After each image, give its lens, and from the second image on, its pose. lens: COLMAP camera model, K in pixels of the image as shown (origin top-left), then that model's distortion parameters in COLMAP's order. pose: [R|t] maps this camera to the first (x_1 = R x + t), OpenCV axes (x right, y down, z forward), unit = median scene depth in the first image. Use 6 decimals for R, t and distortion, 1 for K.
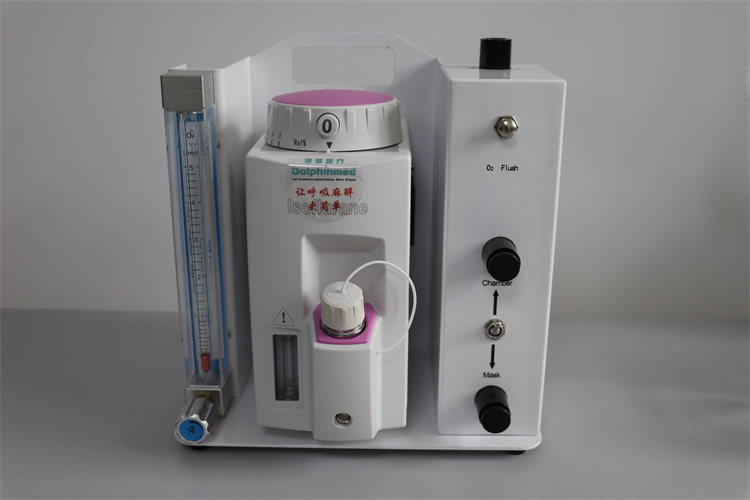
lens RADIAL K [[820.9, 0, 375.0], [0, 820.9, 250.0], [0, 0, 1]] dist [-0.077109, 0.000869]
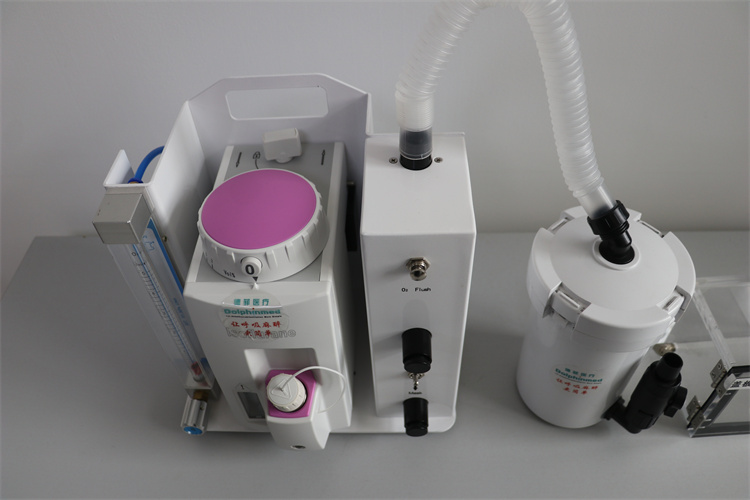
lens RADIAL K [[604.3, 0, 375.0], [0, 604.3, 250.0], [0, 0, 1]] dist [-0.200017, 0.175057]
pose [[0.998766, -0.034281, -0.035926, 0.133551], [0.047582, 0.867666, 0.494866, -0.552456], [0.014207, -0.495965, 0.868226, 0.335973]]
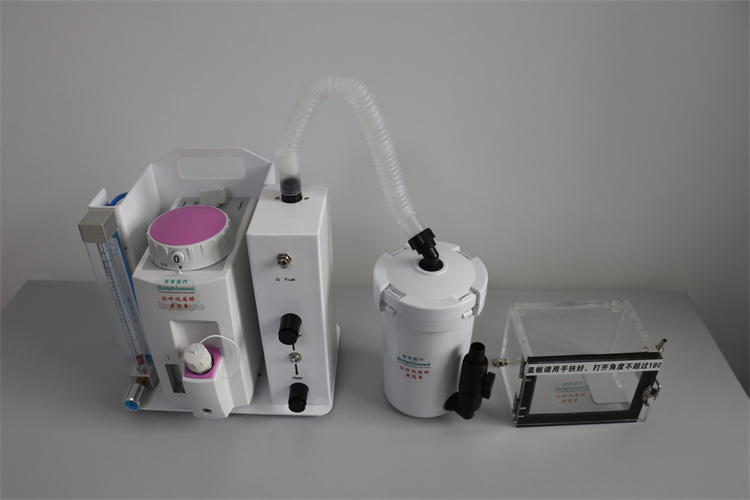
lens RADIAL K [[604.3, 0, 375.0], [0, 604.3, 250.0], [0, 0, 1]] dist [-0.200017, 0.175057]
pose [[0.999957, -0.007802, -0.005009, 0.344522], [0.008903, 0.958850, 0.283772, -0.501006], [0.002589, -0.283805, 0.958879, -0.129317]]
